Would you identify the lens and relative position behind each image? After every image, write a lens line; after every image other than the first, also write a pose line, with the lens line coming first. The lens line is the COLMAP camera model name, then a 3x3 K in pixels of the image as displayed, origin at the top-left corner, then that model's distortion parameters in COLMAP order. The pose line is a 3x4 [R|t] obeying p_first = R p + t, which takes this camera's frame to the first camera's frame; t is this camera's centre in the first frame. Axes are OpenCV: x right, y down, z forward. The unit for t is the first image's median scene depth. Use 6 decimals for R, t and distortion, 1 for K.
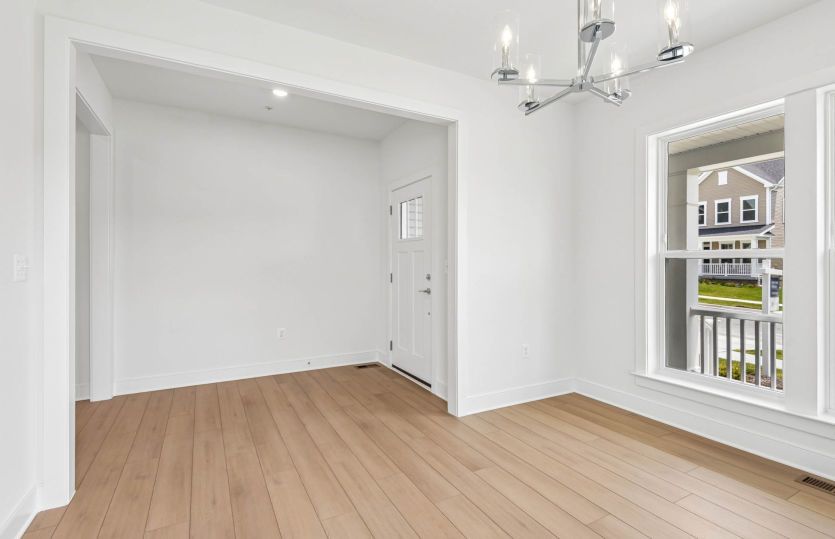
lens RADIAL K [[384.1, 0, 416.8], [0, 384.1, 267.8], [0, 0, 1]] dist [0.027888, -0.016341]
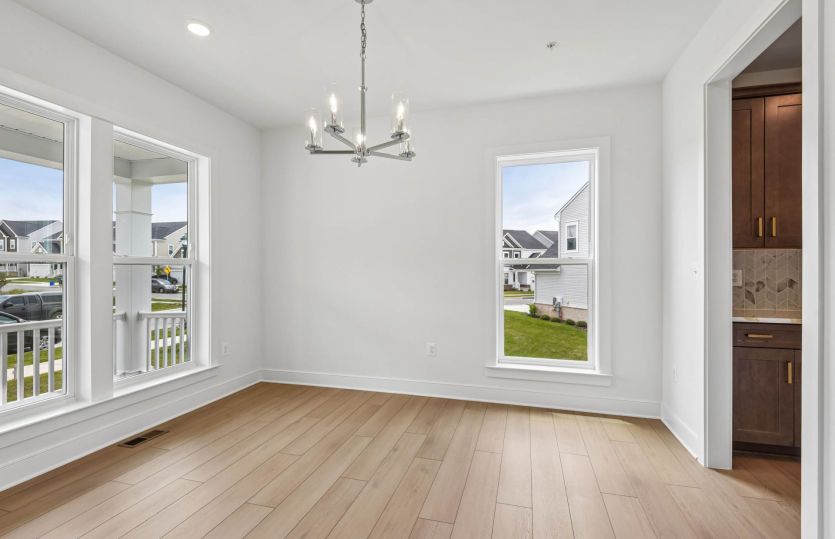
lens RADIAL K [[384.1, 0, 416.8], [0, 384.1, 267.8], [0, 0, 1]] dist [0.027888, -0.016341]
pose [[-0.707040, 0.008020, 0.707128, -0.361792], [0.011552, 0.999933, 0.000210, -0.003188], [-0.707079, 0.008317, -0.707085, 0.857596]]
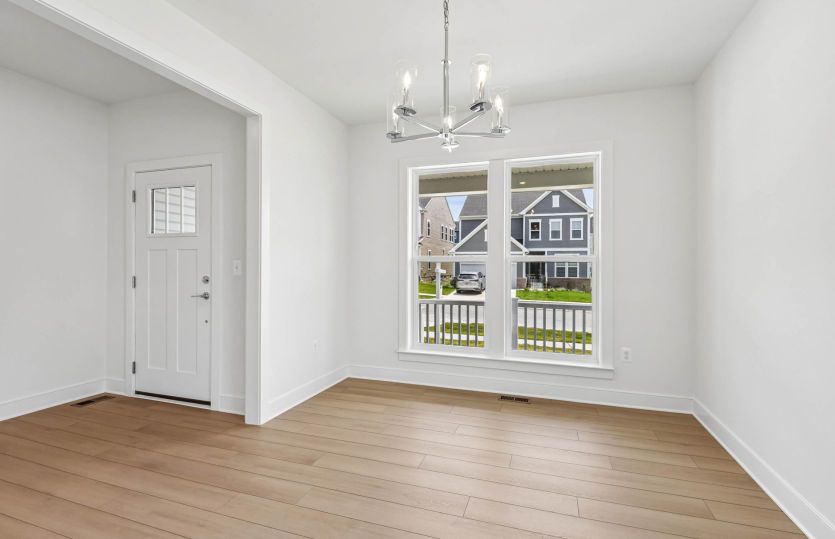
lens RADIAL K [[381.1, 0, 417.5], [0, 381.1, 269.5], [0, 0, 1]] dist [0.029179, -0.026392]
pose [[0.736281, -0.003670, 0.676666, -0.245936], [0.002791, 0.999993, 0.002387, 0.000085], [-0.676670, 0.000131, 0.736287, 0.034153]]
